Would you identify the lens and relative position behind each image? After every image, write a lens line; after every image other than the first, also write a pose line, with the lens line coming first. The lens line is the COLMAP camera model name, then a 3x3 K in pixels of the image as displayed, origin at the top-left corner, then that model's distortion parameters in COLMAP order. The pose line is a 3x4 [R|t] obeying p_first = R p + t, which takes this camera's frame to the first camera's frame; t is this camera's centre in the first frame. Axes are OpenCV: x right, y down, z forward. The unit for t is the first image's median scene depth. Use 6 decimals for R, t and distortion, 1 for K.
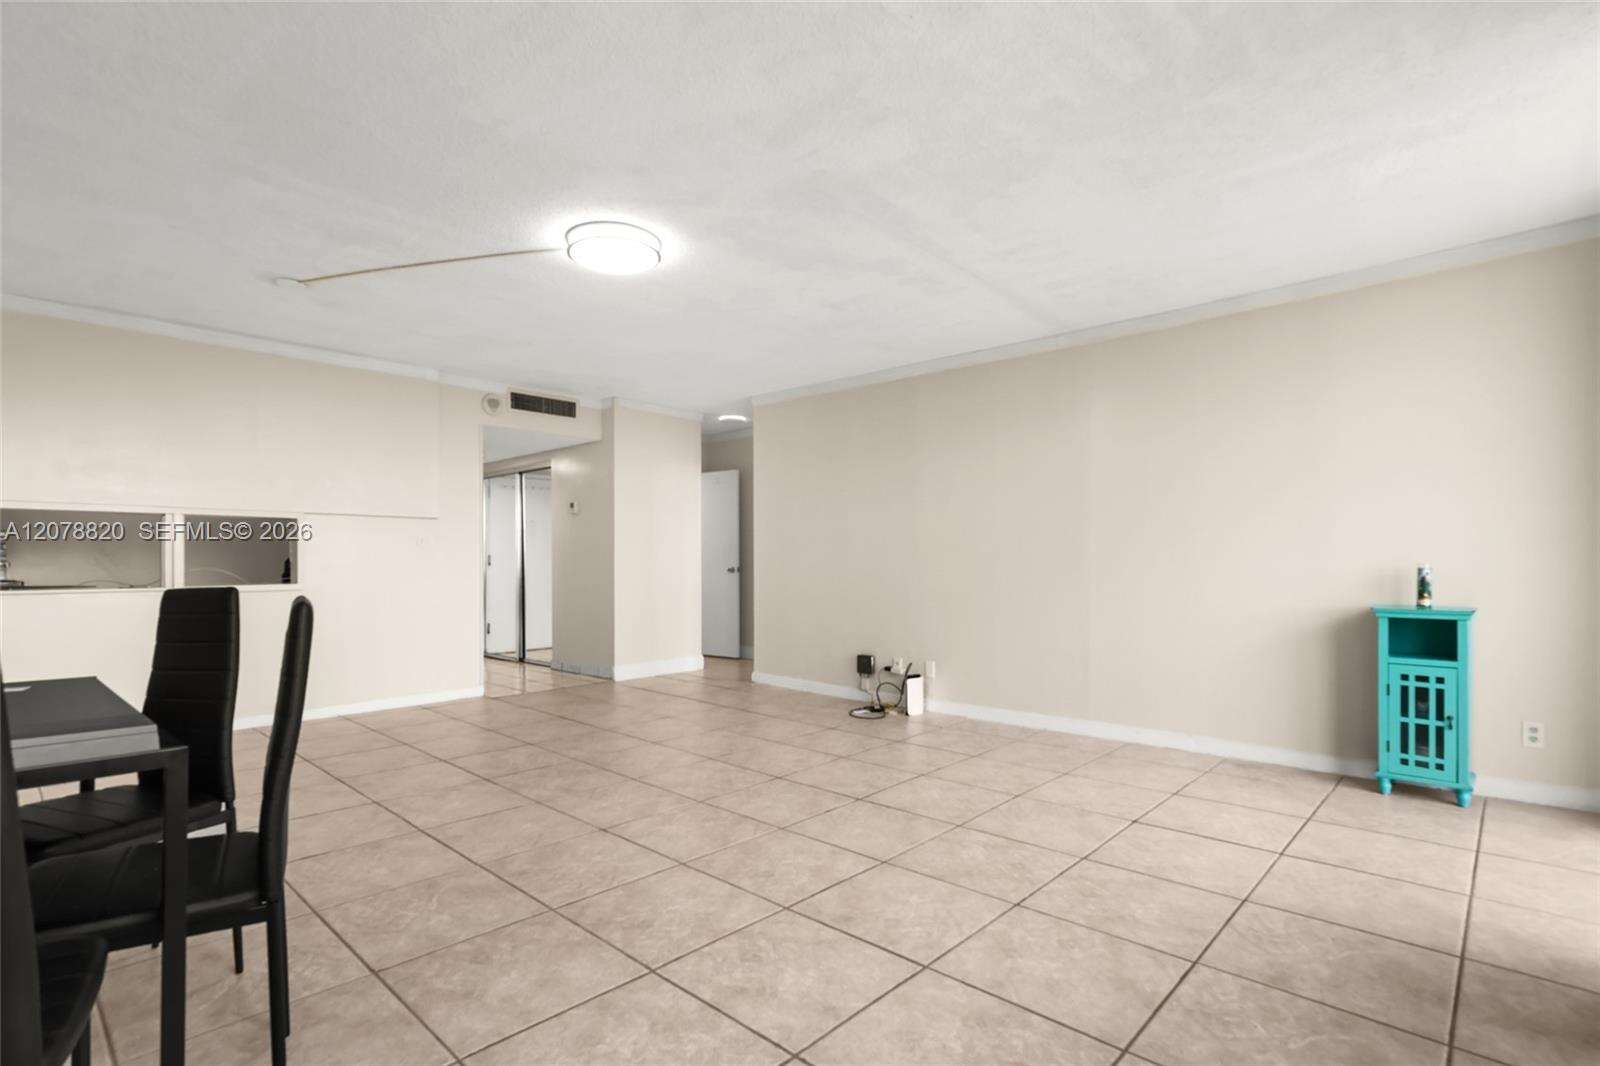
lens RADIAL K [[773.9, 0, 788.4], [0, 773.9, 560.0], [0, 0, 1]] dist [-0.001543, 0.000942]
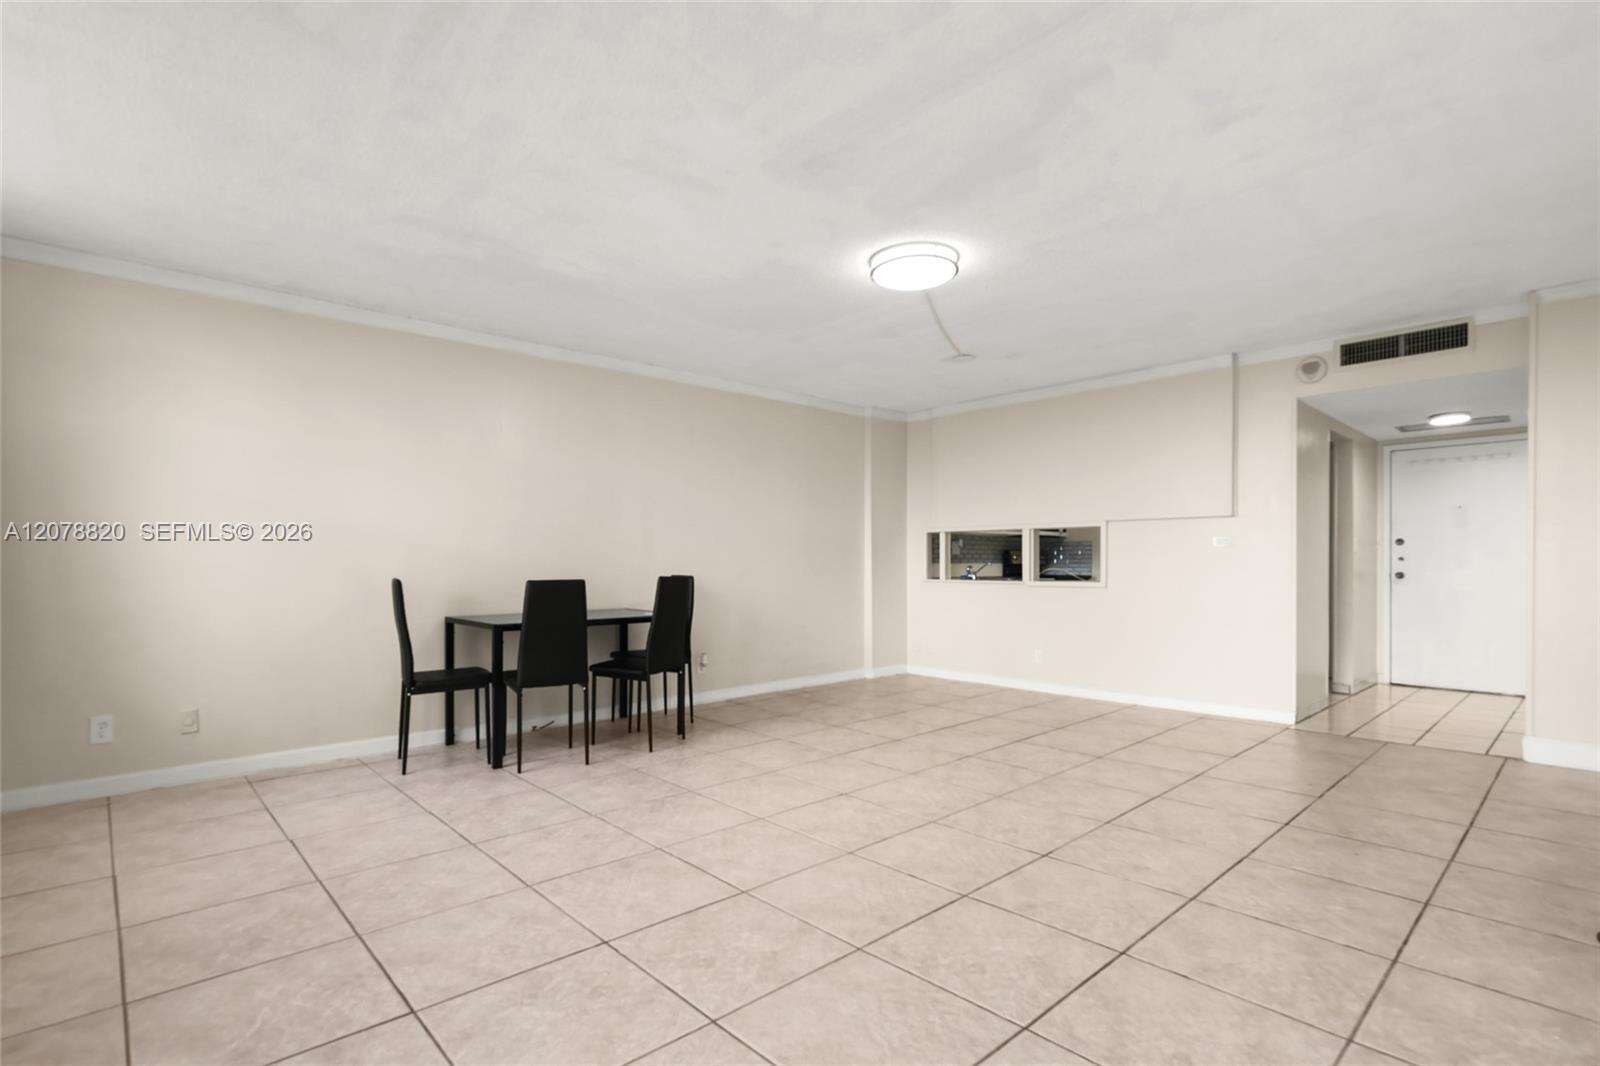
lens RADIAL K [[773.9, 0, 783.2], [0, 773.9, 569.8], [0, 0, 1]] dist [-0.001543, 0.000942]
pose [[-0.084750, 0.009827, -0.996354, 1.068525], [0.003269, 0.999949, 0.009584, -0.001447], [0.996397, -0.002445, -0.084778, 1.164302]]
